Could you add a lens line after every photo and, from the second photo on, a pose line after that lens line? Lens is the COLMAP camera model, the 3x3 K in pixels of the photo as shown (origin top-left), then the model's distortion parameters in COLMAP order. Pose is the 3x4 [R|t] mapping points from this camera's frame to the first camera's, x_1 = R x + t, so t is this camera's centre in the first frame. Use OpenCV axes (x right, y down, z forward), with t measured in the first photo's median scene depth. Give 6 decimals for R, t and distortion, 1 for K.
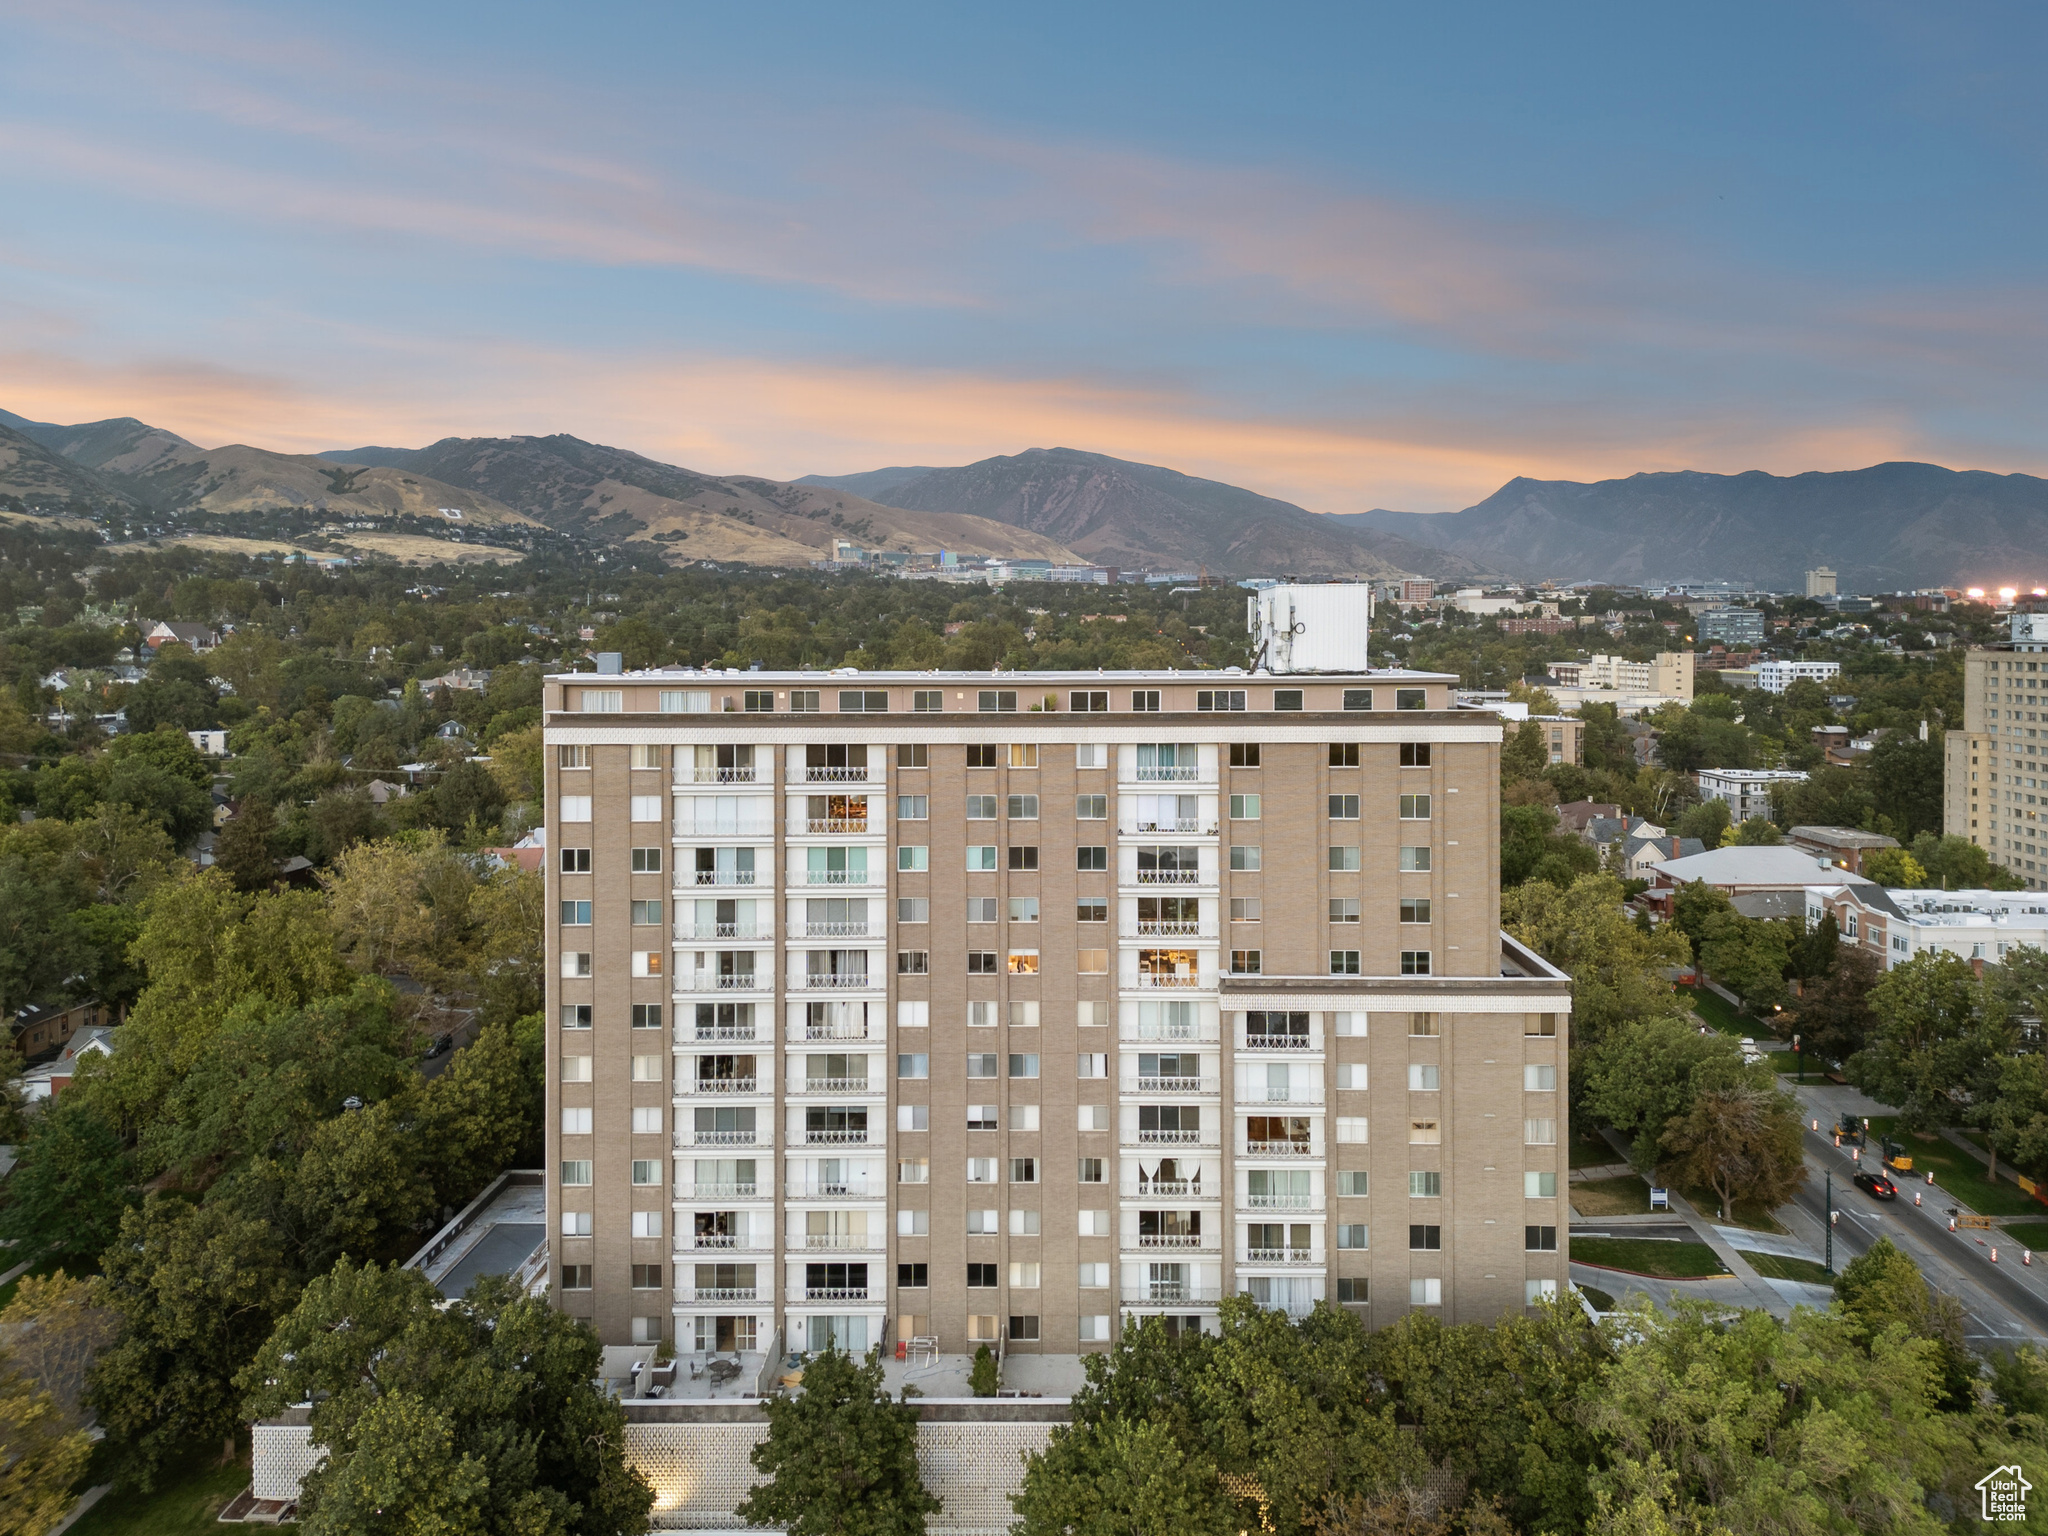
lens RADIAL K [[1490.2, 0, 1038.2], [0, 1490.2, 798.1], [0, 0, 1]] dist [0.057732, -0.045642]
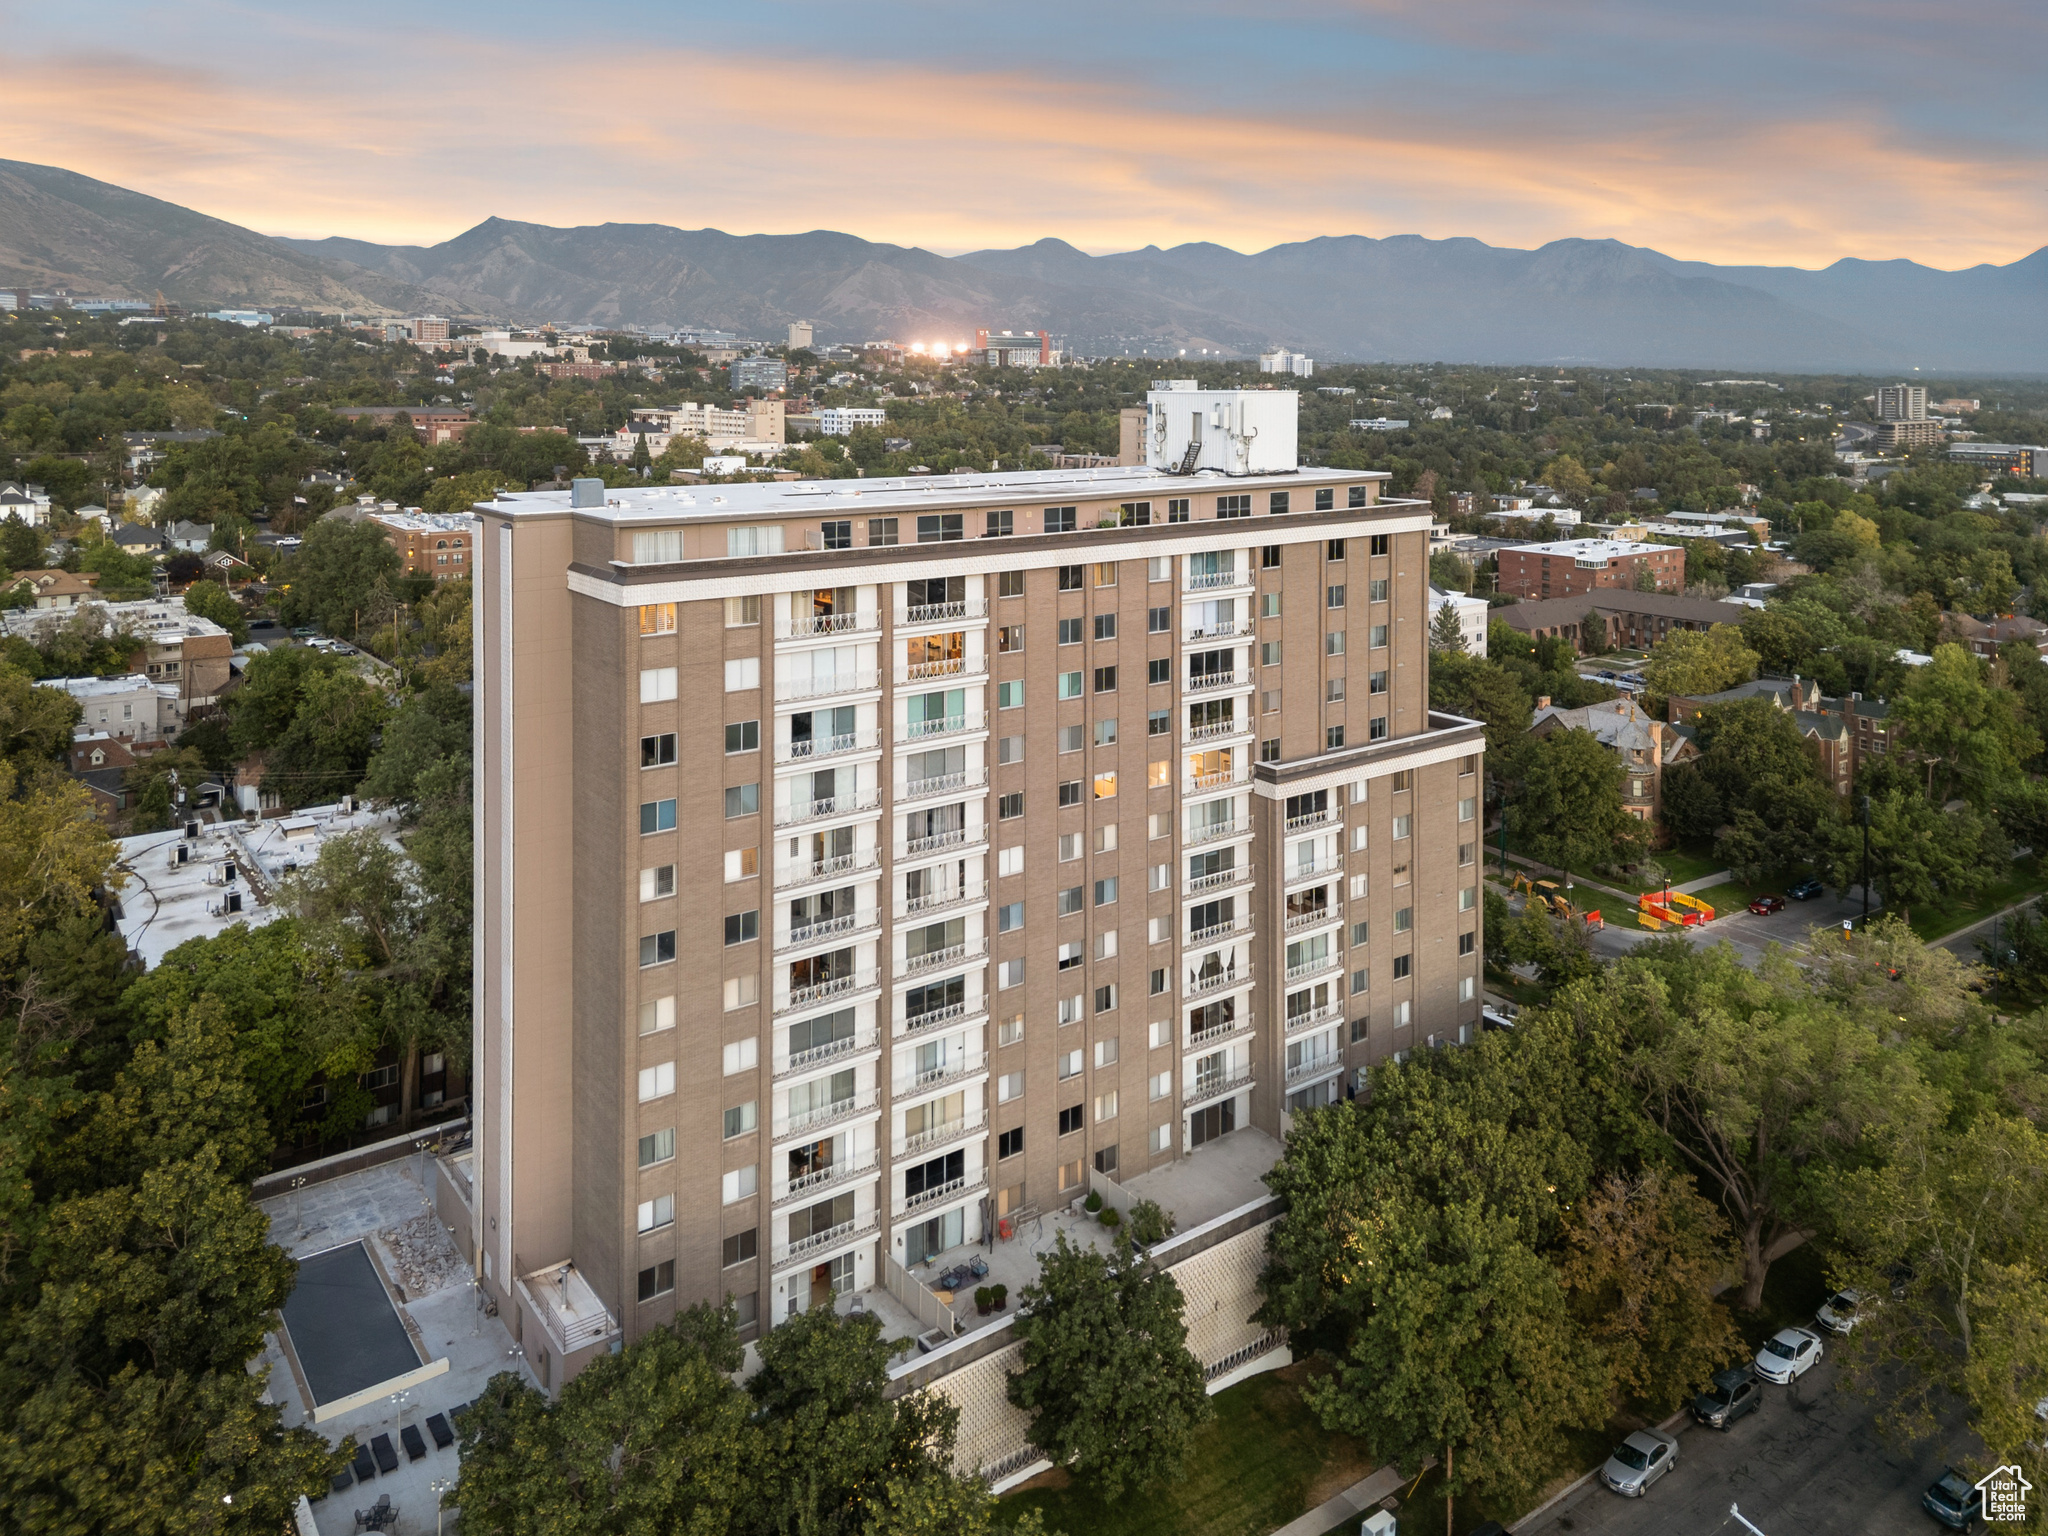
lens RADIAL K [[1490.2, 0, 1021.9], [0, 1490.2, 581.7], [0, 0, 1]] dist [0.057732, -0.045642]
pose [[0.785778, -0.081055, 0.613175, -0.620477], [0.062400, 0.996707, 0.051788, -0.071896], [-0.615353, -0.002431, 0.788248, 0.278268]]
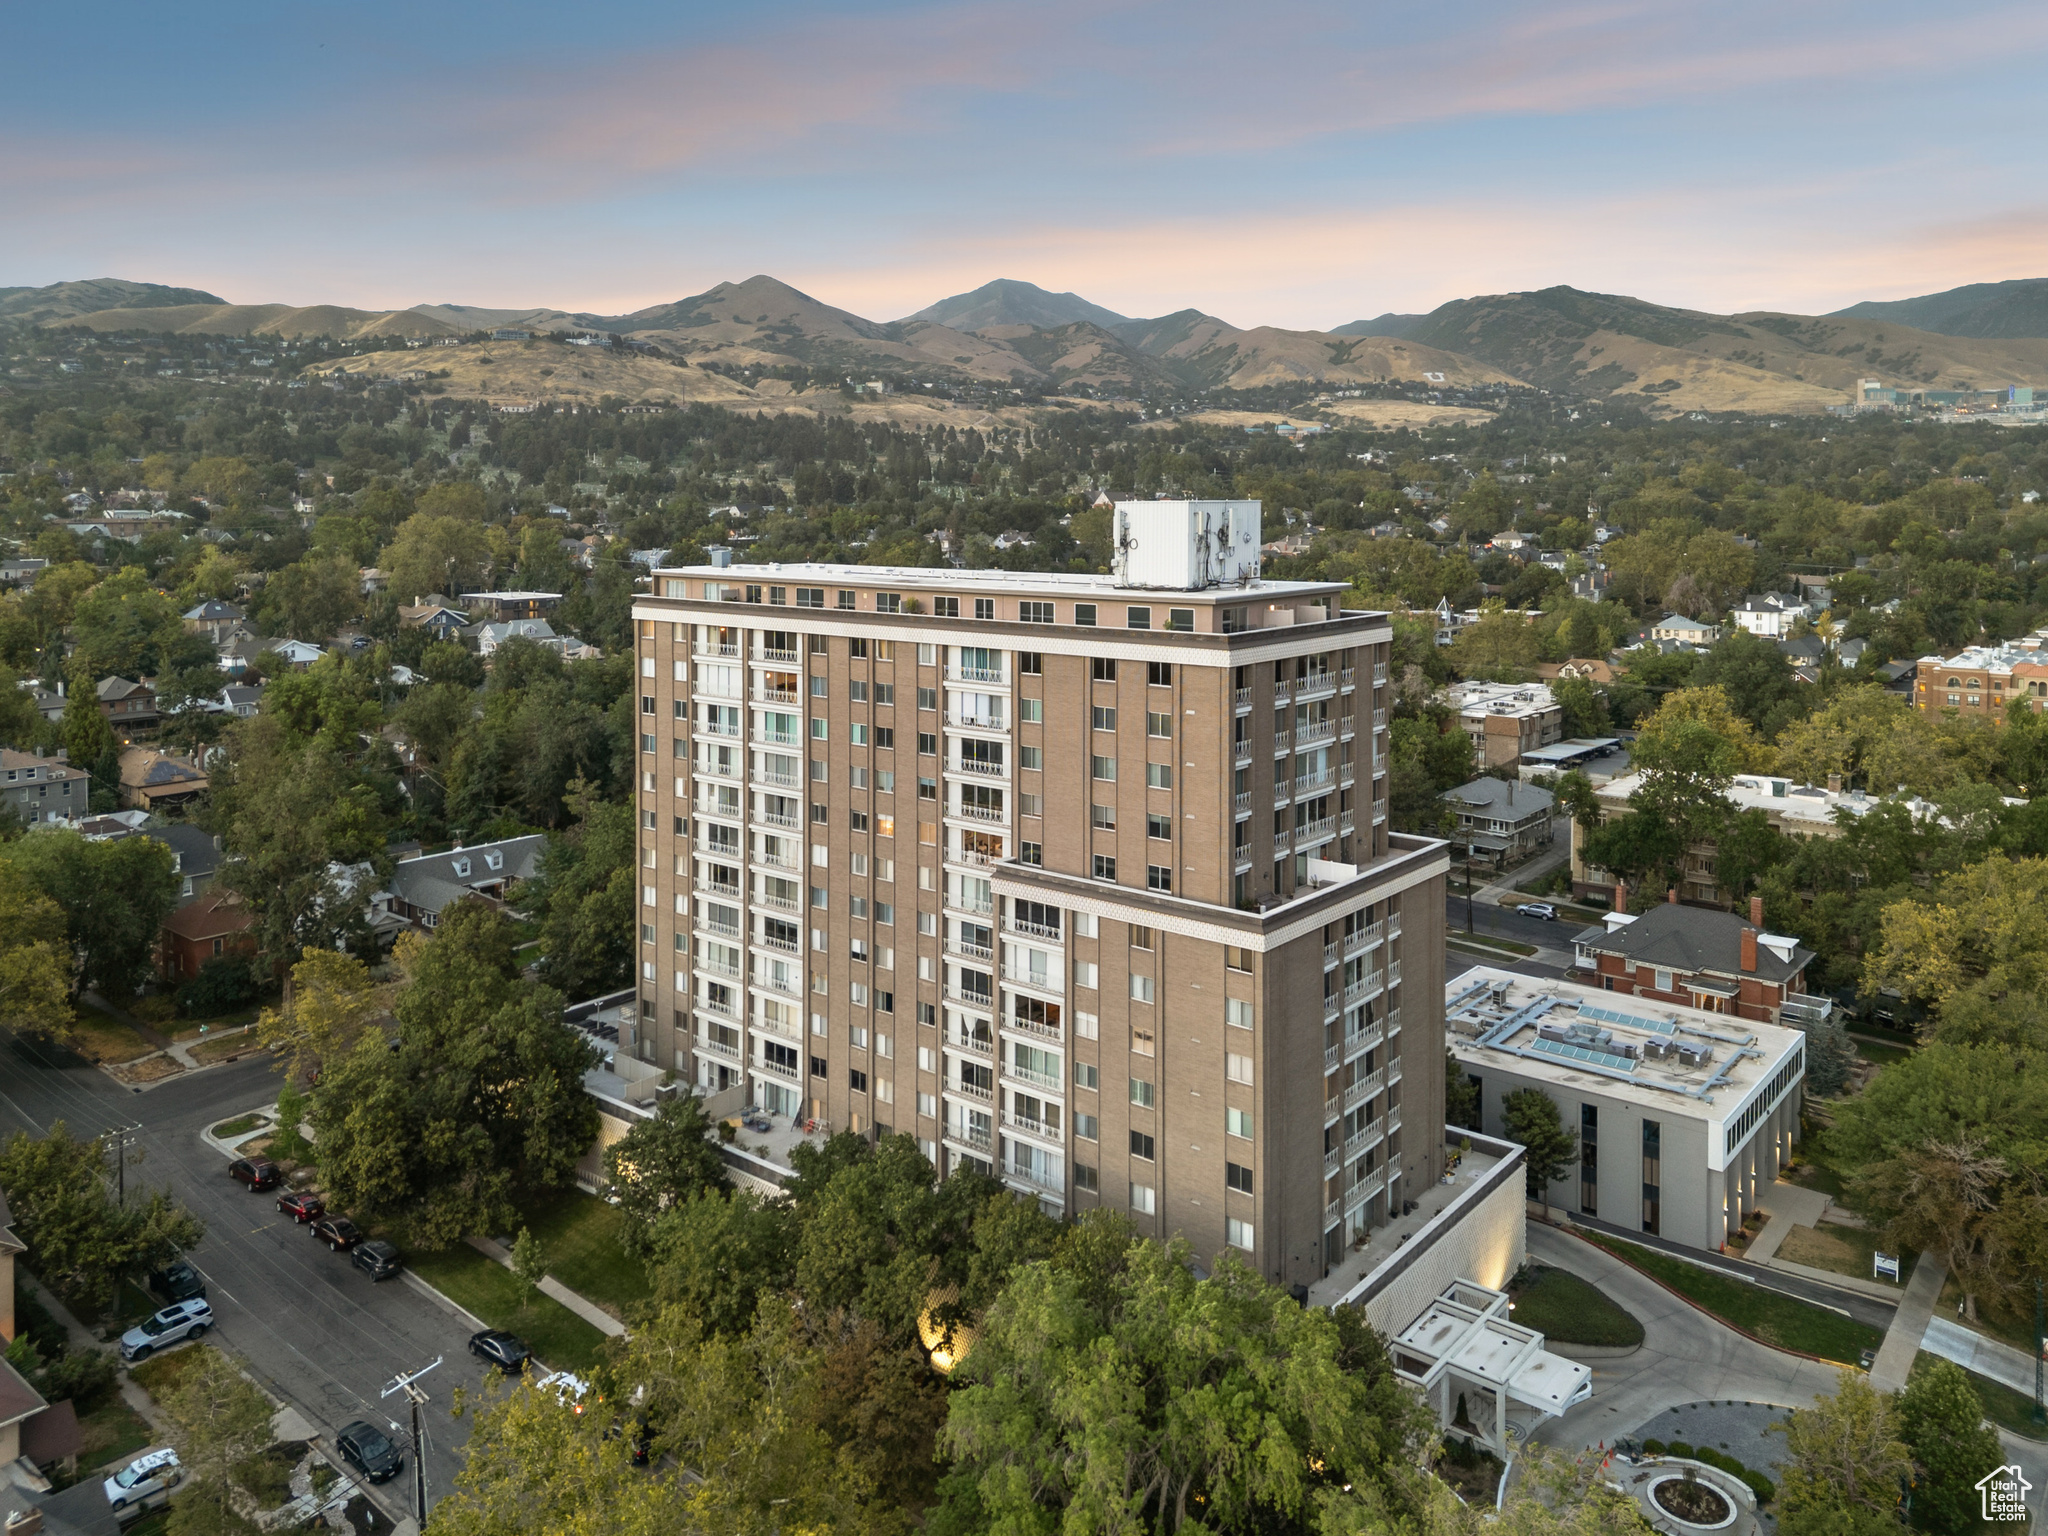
lens RADIAL K [[1490.2, 0, 990.7], [0, 1490.2, 736.3], [0, 0, 1]] dist [0.057732, -0.045642]
pose [[0.775247, 0.097896, -0.624026, 0.765464], [-0.065022, 0.995037, 0.075320, -0.051678], [0.628303, -0.017816, 0.777765, 0.147816]]
